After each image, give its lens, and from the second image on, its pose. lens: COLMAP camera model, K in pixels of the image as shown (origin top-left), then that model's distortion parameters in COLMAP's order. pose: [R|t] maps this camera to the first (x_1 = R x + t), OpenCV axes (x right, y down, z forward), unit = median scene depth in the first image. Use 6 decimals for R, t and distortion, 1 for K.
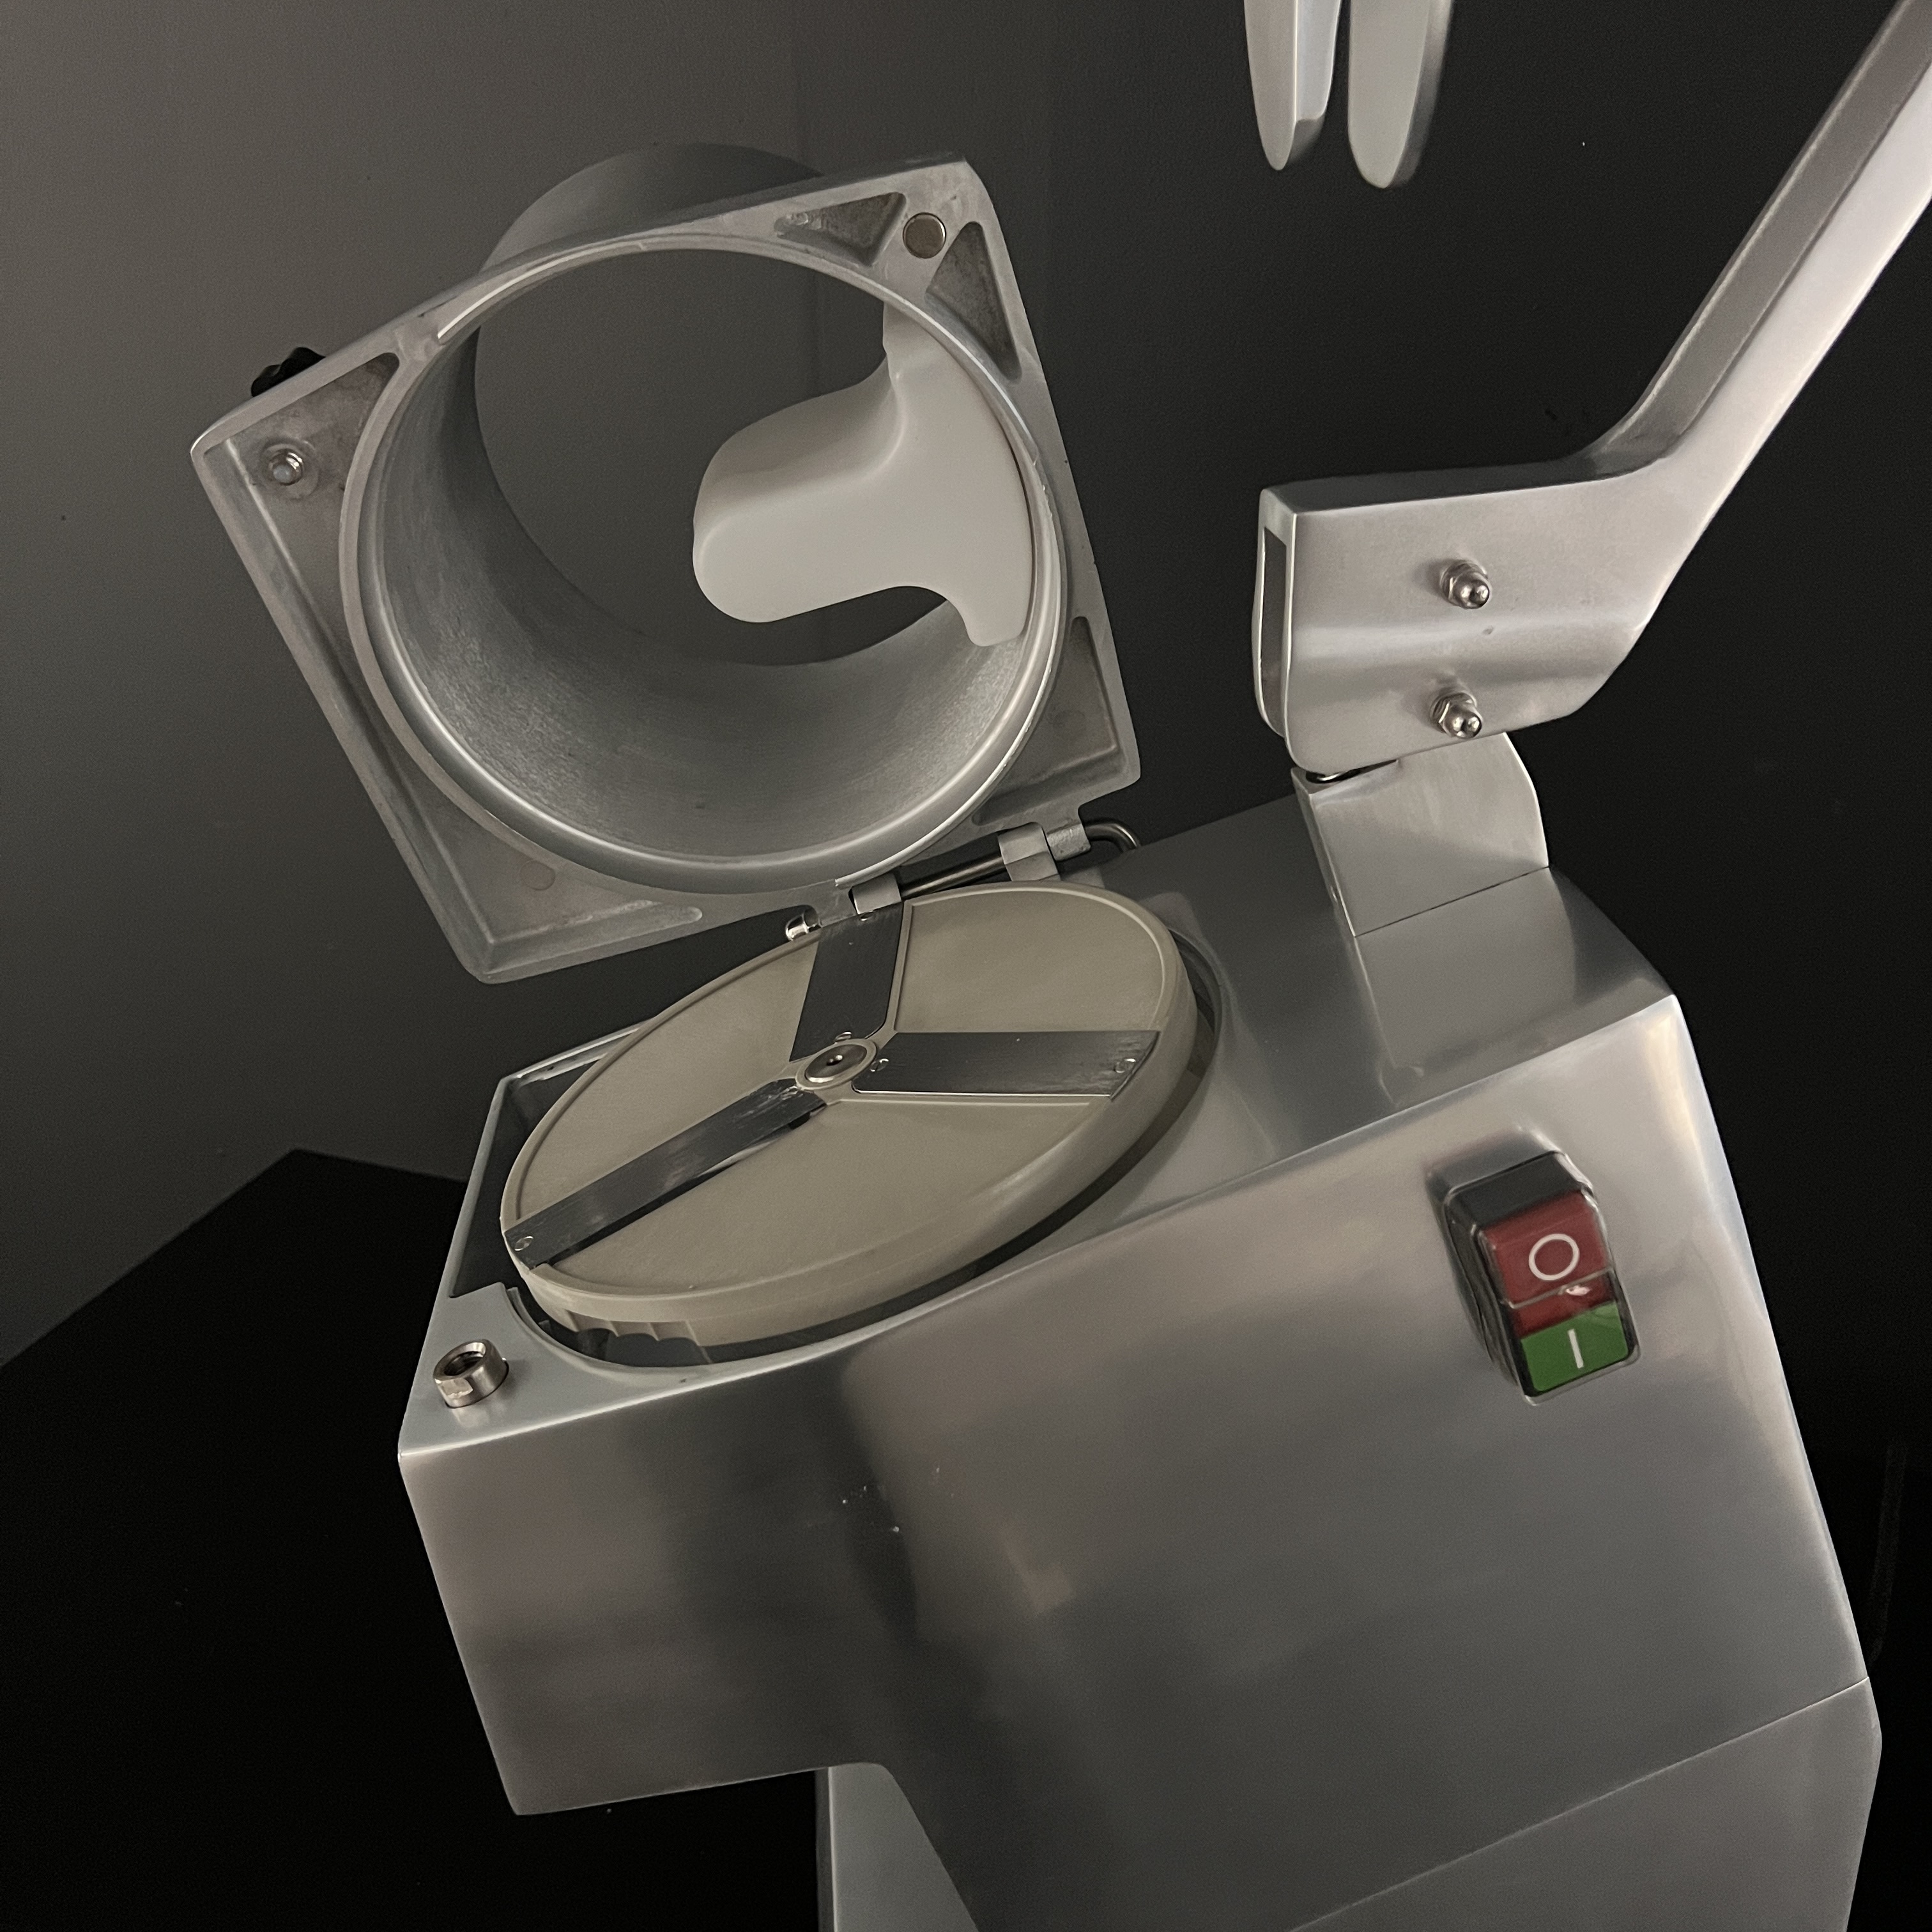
lens RADIAL K [[1964.9, 0, 966.0], [0, 1964.9, 966.0], [0, 0, 1]] dist [0.127510, 0.005152]
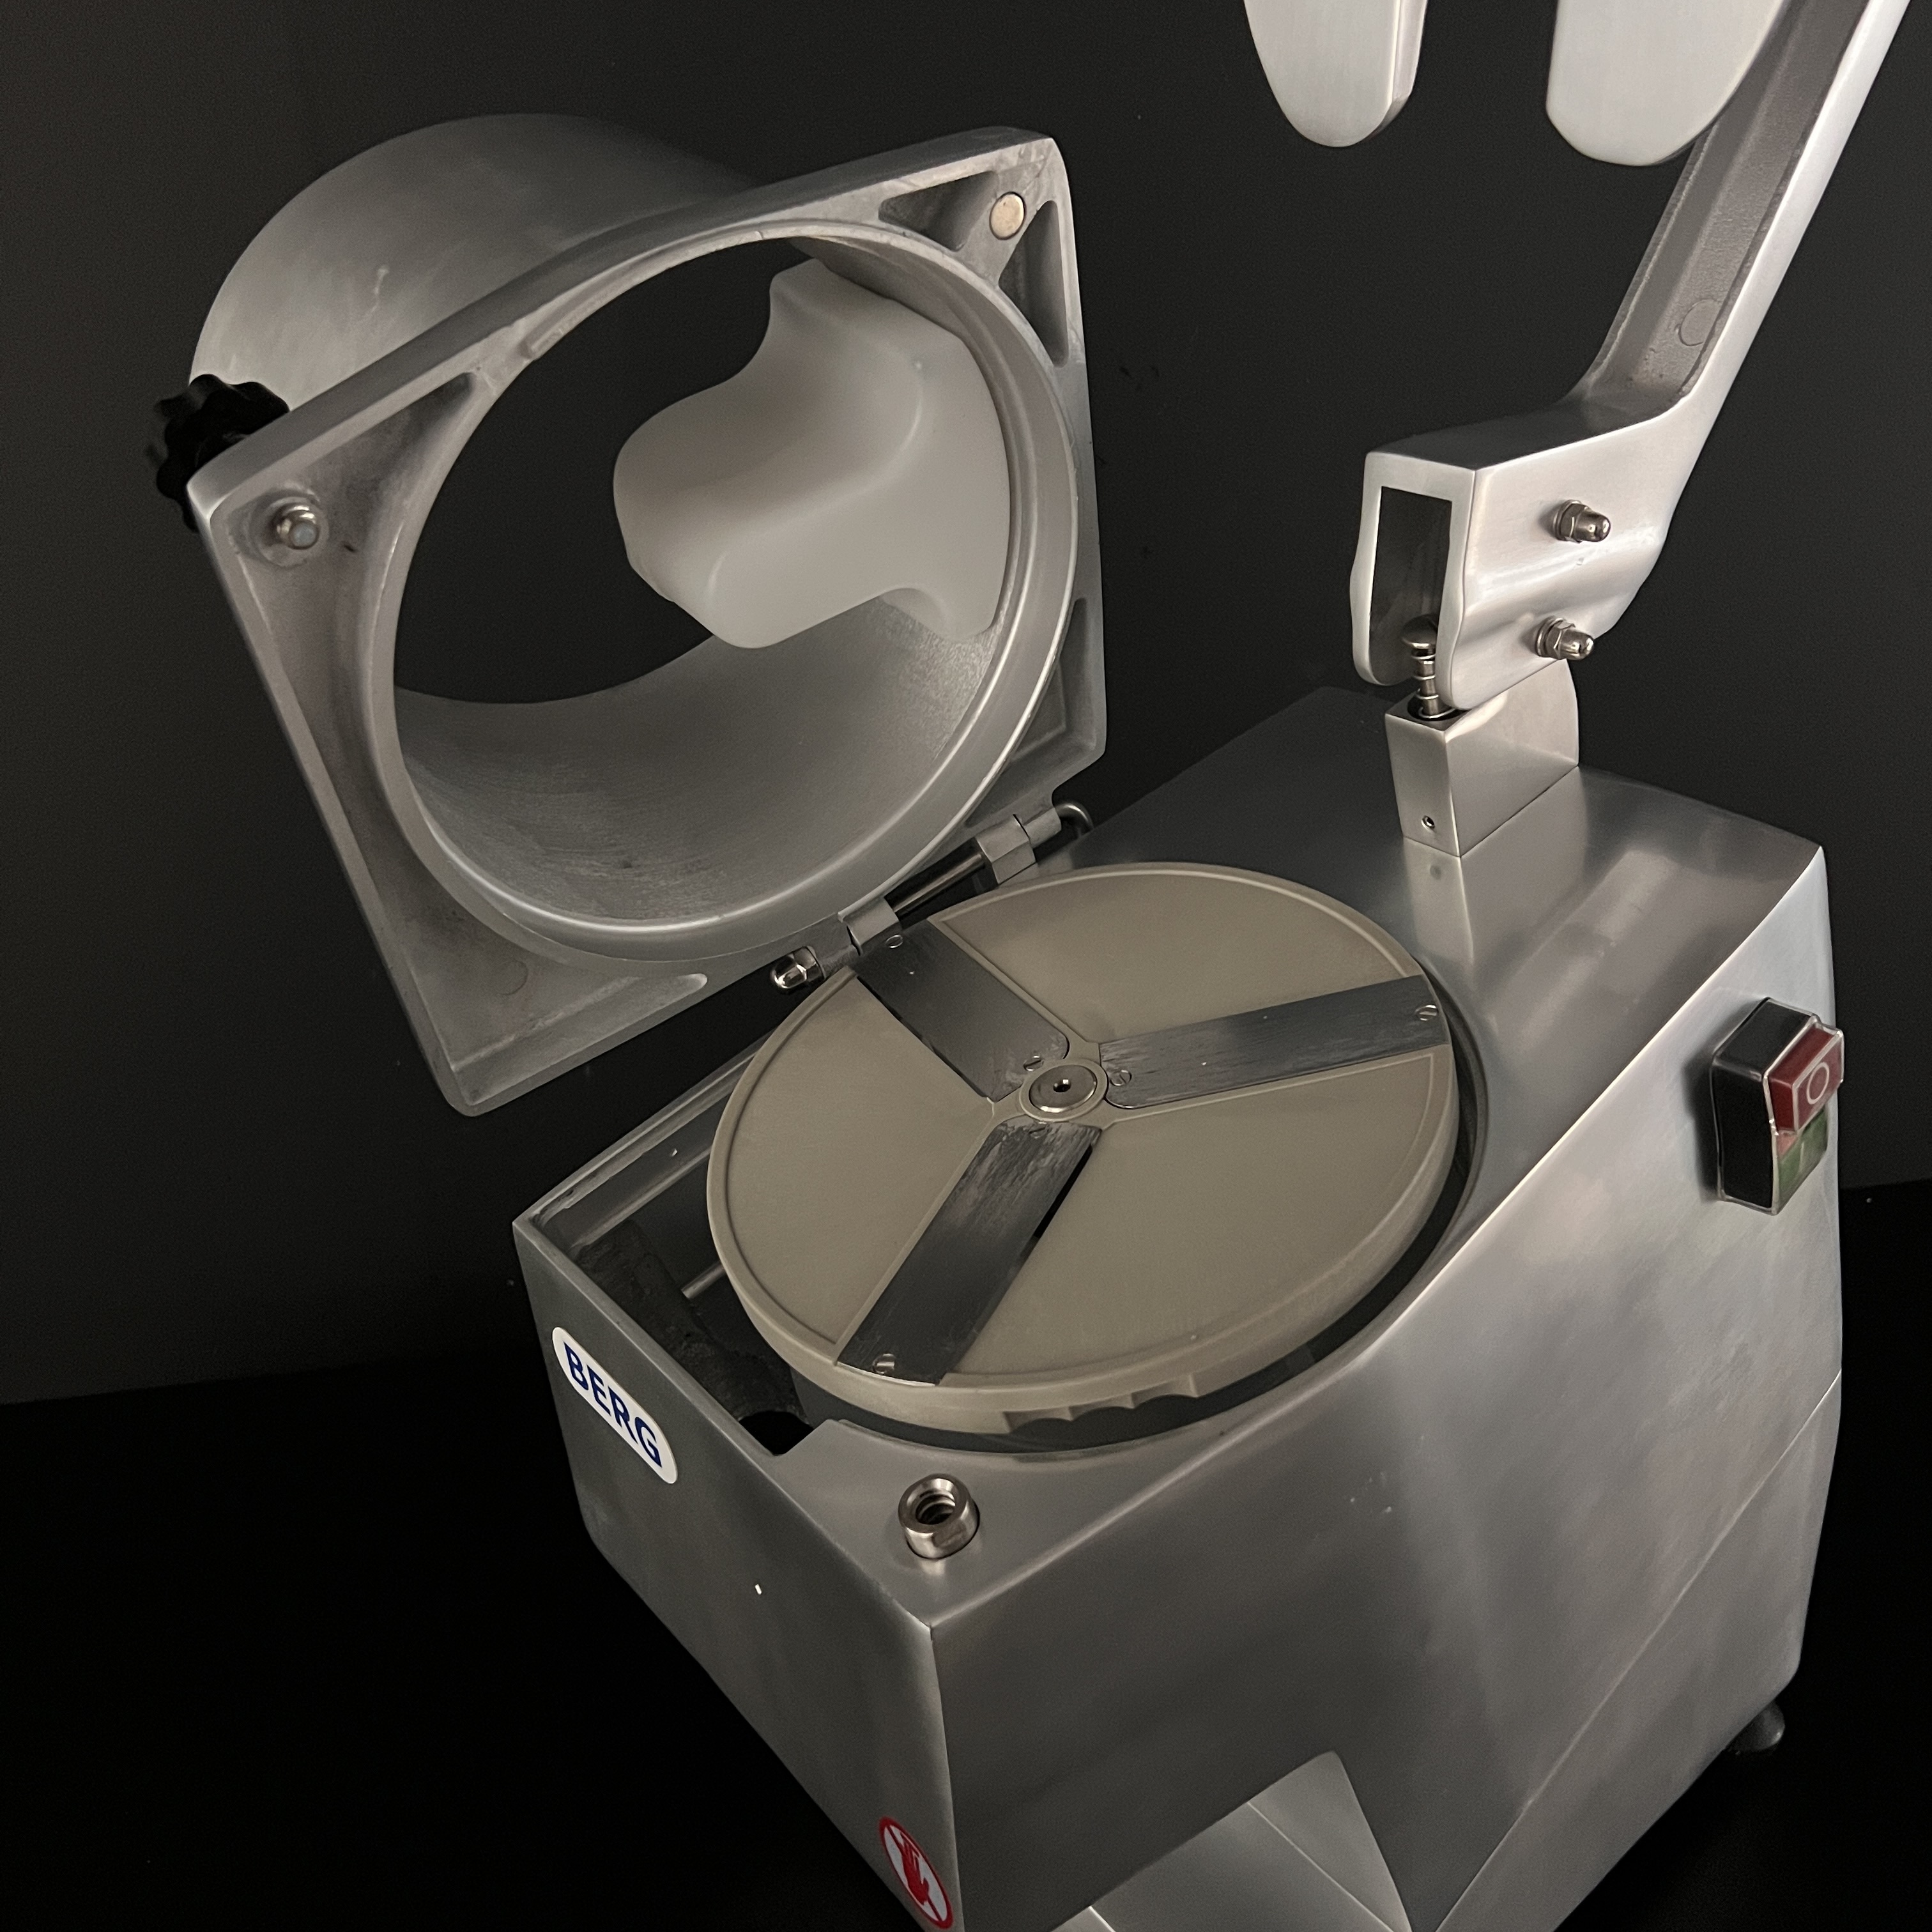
lens RADIAL K [[1964.9, 0, 966.0], [0, 1964.9, 966.0], [0, 0, 1]] dist [0.127510, 0.005152]
pose [[0.825243, -0.212612, 0.523230, -0.568113], [0.200268, 0.976396, 0.080891, -0.091634], [-0.528078, 0.038032, 0.848344, 0.203872]]
